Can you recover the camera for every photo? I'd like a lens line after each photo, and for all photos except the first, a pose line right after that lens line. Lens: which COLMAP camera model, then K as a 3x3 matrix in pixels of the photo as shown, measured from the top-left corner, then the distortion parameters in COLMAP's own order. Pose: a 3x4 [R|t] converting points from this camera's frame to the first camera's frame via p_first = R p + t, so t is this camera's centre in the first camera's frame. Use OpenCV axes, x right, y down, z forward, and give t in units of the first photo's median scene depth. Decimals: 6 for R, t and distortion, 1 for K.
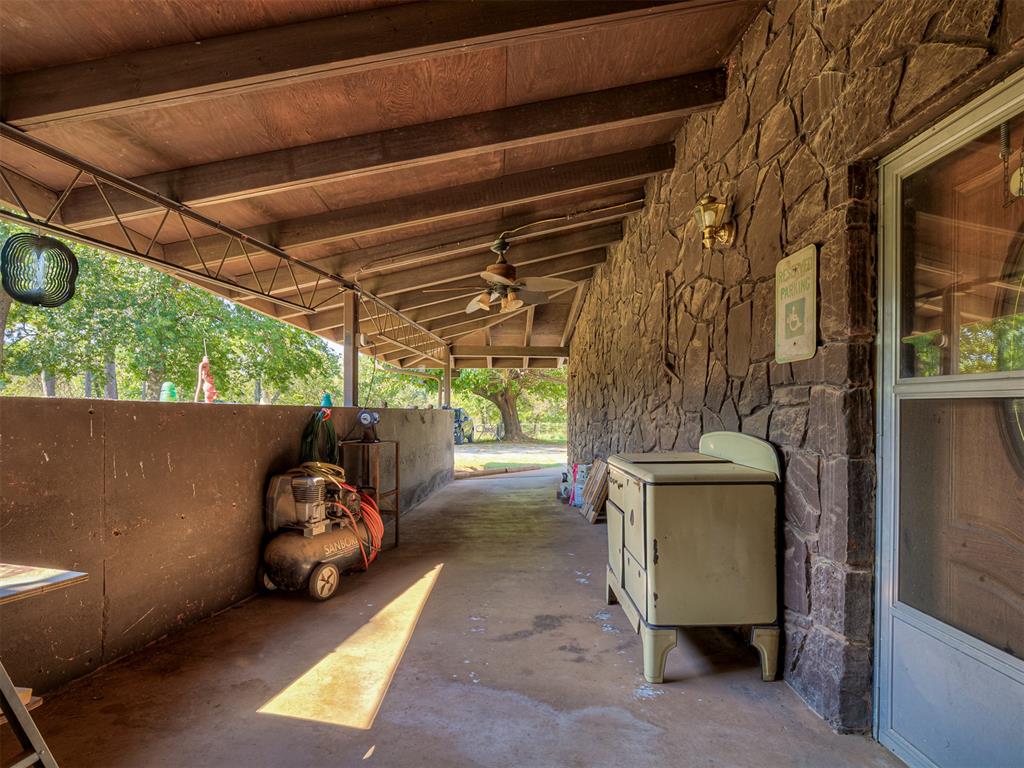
lens RADIAL K [[553.5, 0, 512.7], [0, 553.5, 412.0], [0, 0, 1]] dist [0.000397, 0.000801]
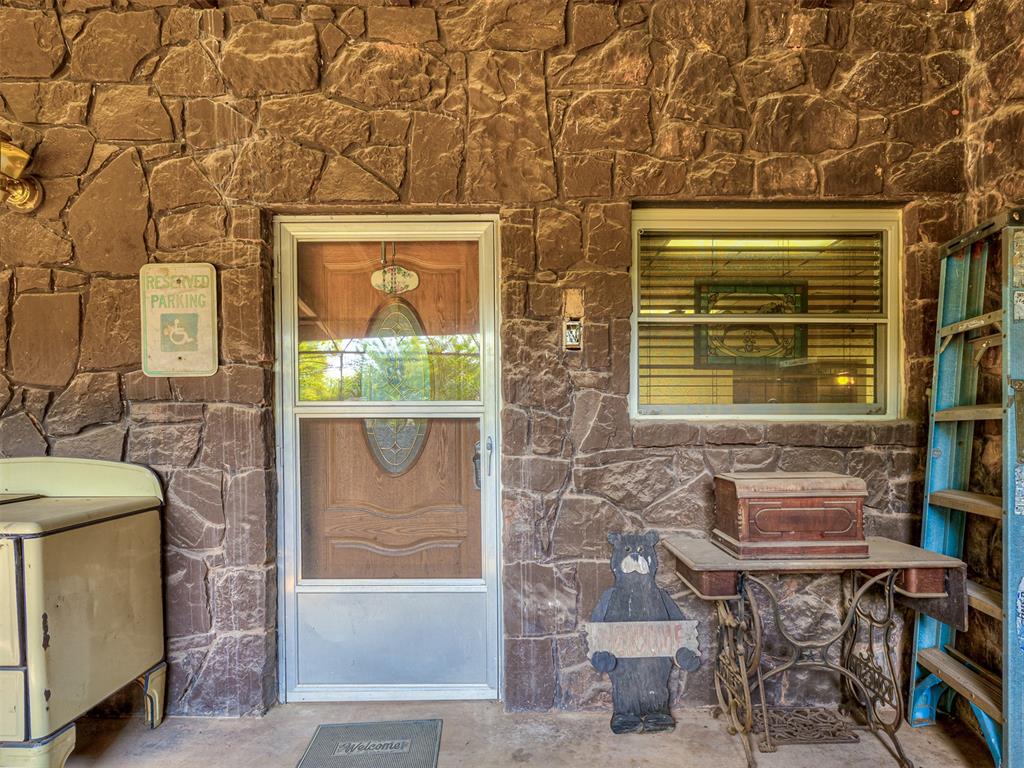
lens RADIAL K [[546.4, 0, 513.9], [0, 546.4, 432.0], [0, 0, 1]] dist [-0.001355, -0.000506]
pose [[0.018481, -0.012566, 0.999750, -0.433845], [0.011282, 0.999860, 0.012359, -0.000879], [-0.999766, 0.011051, 0.018620, 0.409914]]
